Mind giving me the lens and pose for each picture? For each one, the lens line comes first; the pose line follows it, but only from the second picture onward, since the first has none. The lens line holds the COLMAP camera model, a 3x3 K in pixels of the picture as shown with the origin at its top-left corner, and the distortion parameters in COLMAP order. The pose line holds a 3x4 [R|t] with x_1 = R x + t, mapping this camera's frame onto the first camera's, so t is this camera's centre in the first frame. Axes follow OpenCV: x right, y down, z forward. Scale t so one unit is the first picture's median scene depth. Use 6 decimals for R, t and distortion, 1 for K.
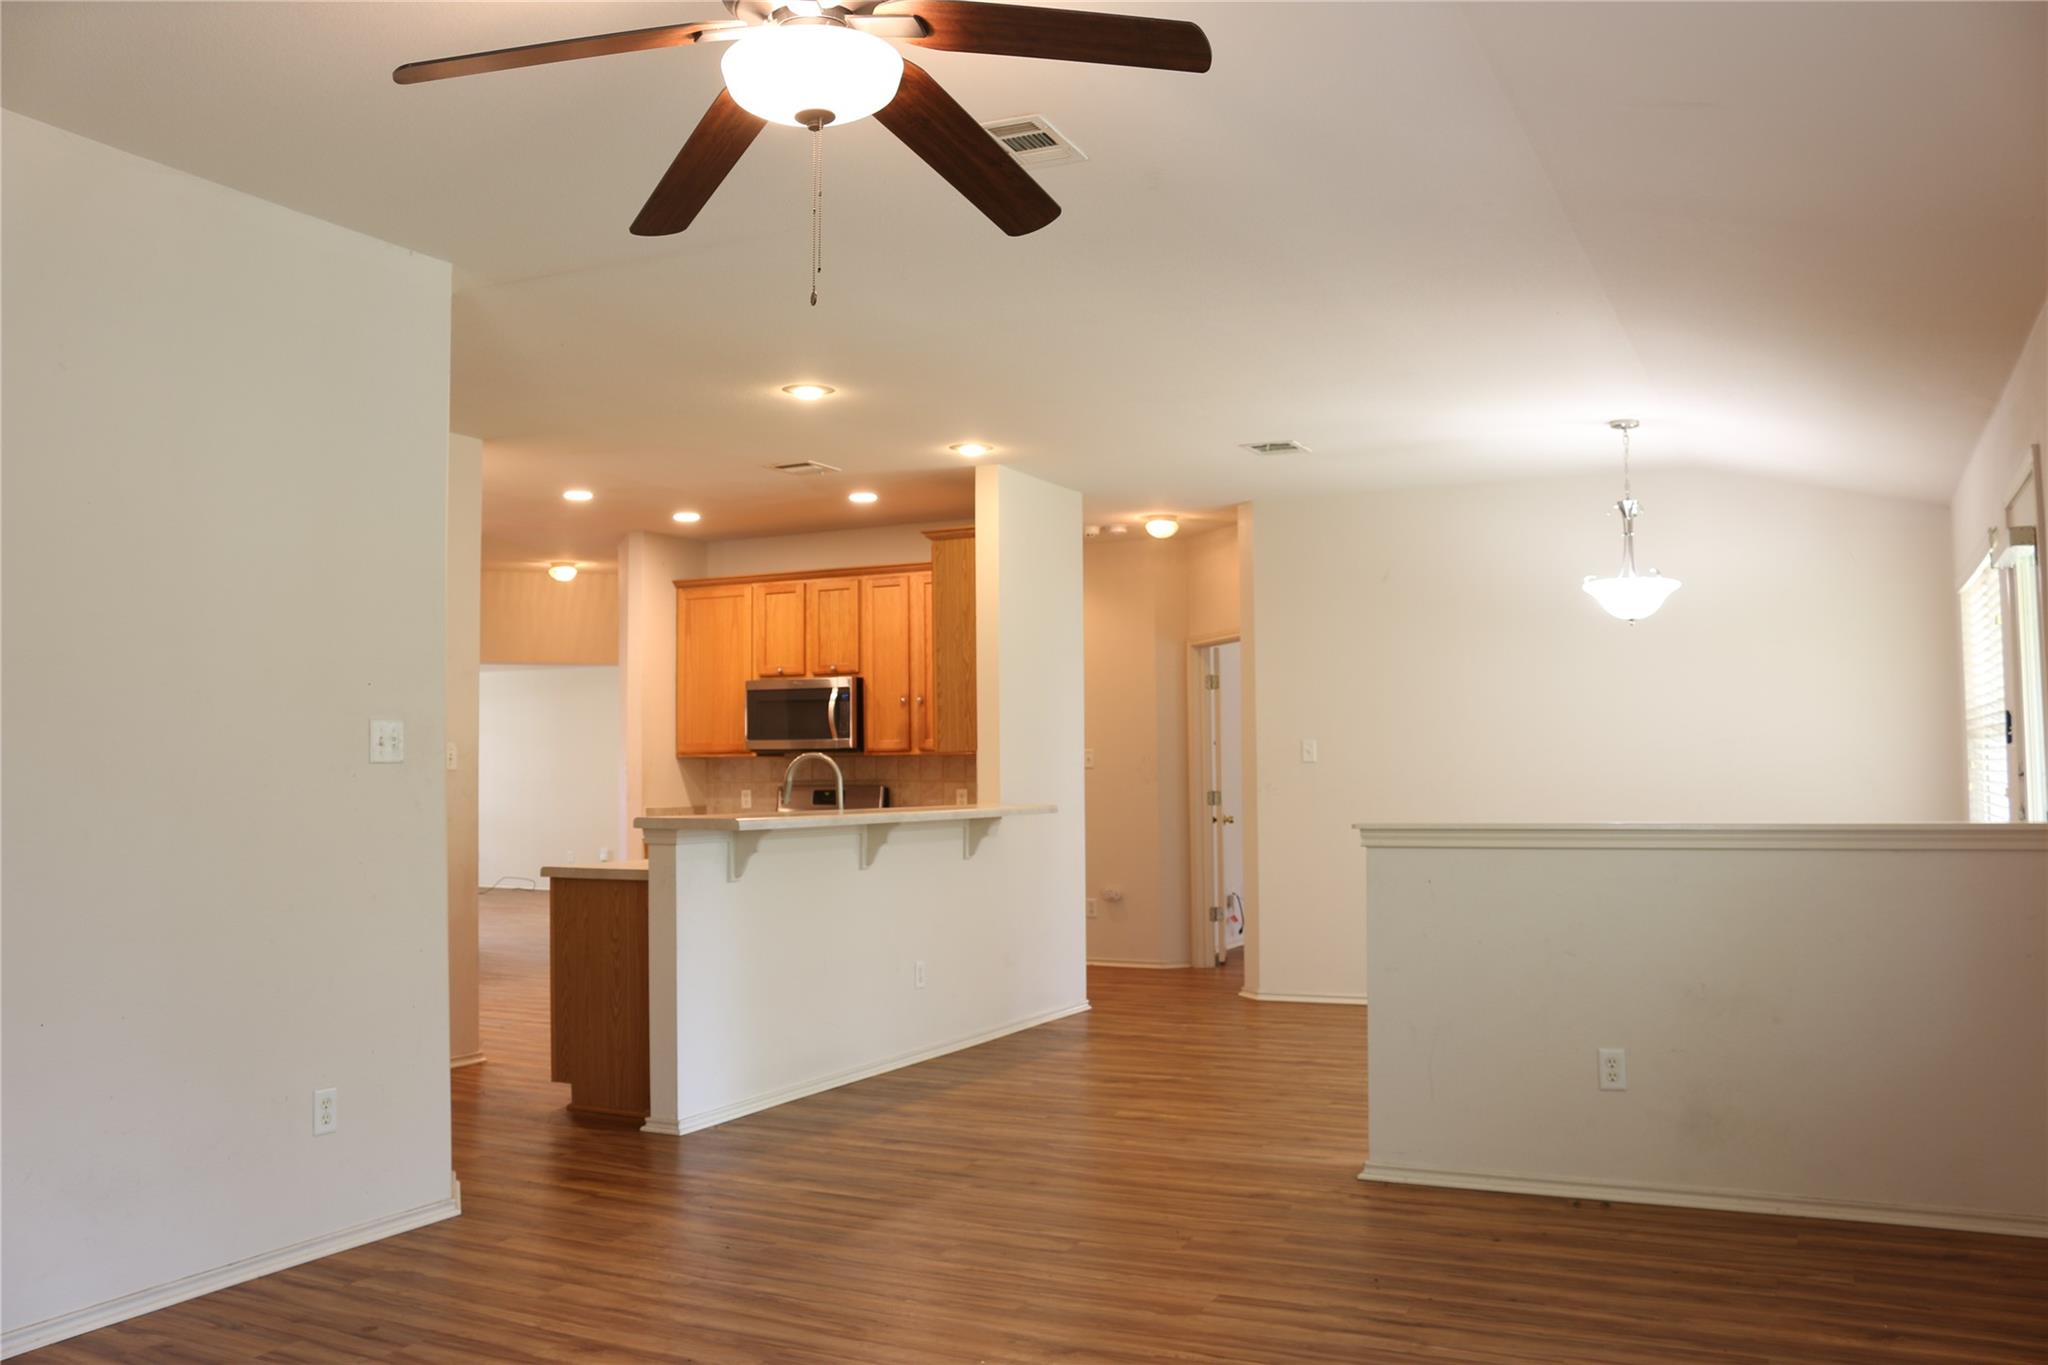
lens RADIAL K [[1723.1, 0, 1018.3], [0, 1723.1, 691.1], [0, 0, 1]] dist [-0.068461, 0.013746]
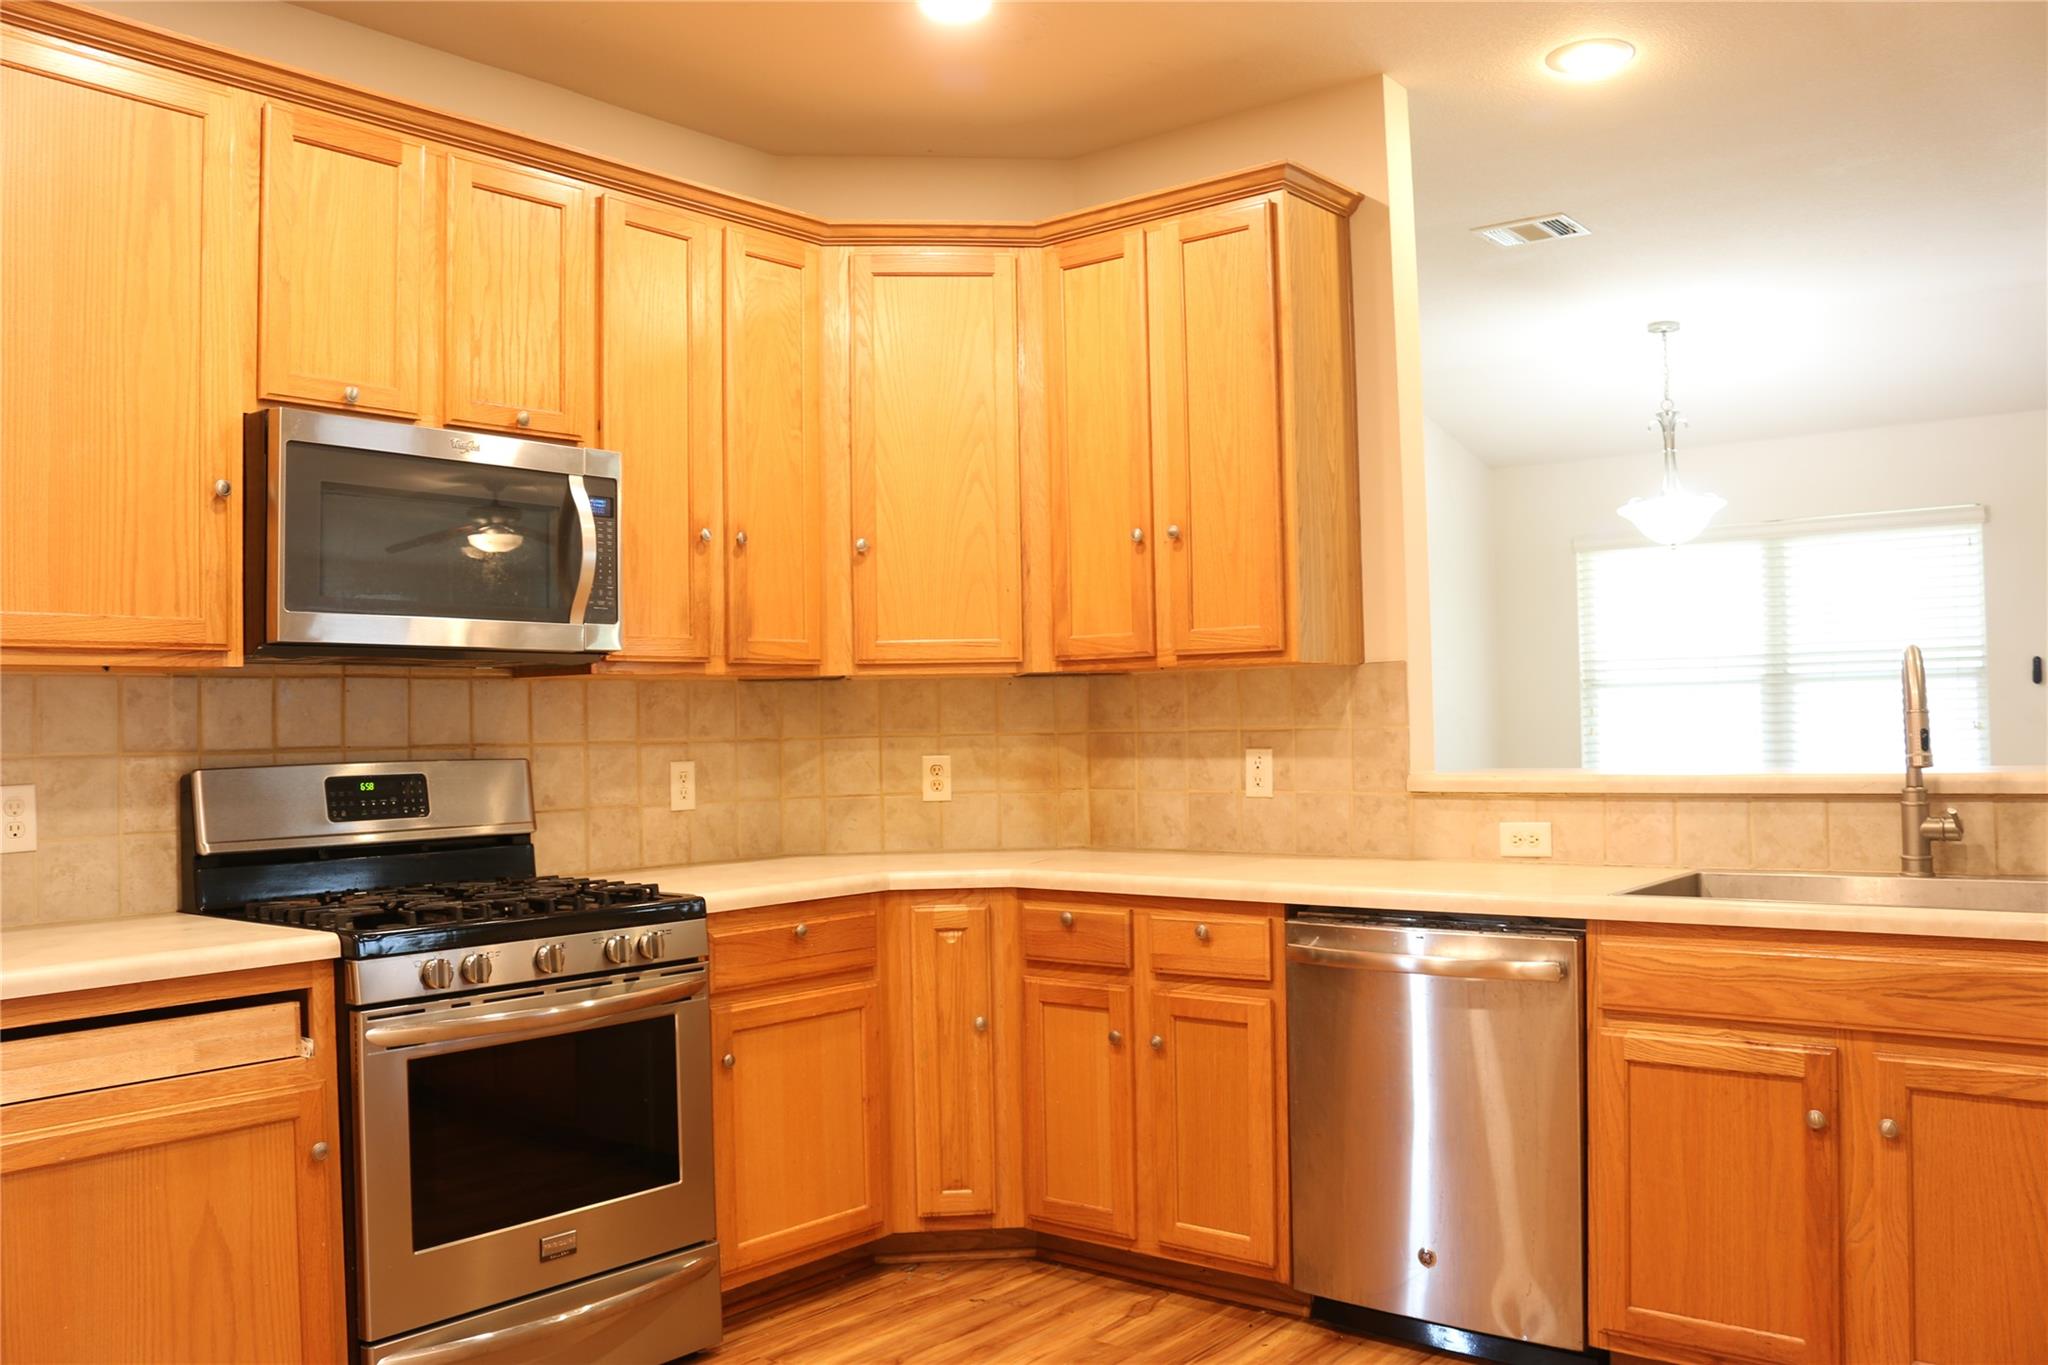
lens RADIAL K [[1723.1, 0, 1024.4], [0, 1723.1, 681.7], [0, 0, 1]] dist [-0.068461, 0.013746]
pose [[0.244876, 0.026767, 0.969185, -0.415376], [-0.026433, 0.999432, -0.020924, 0.044082], [-0.969194, -0.020495, 0.245444, 0.818578]]
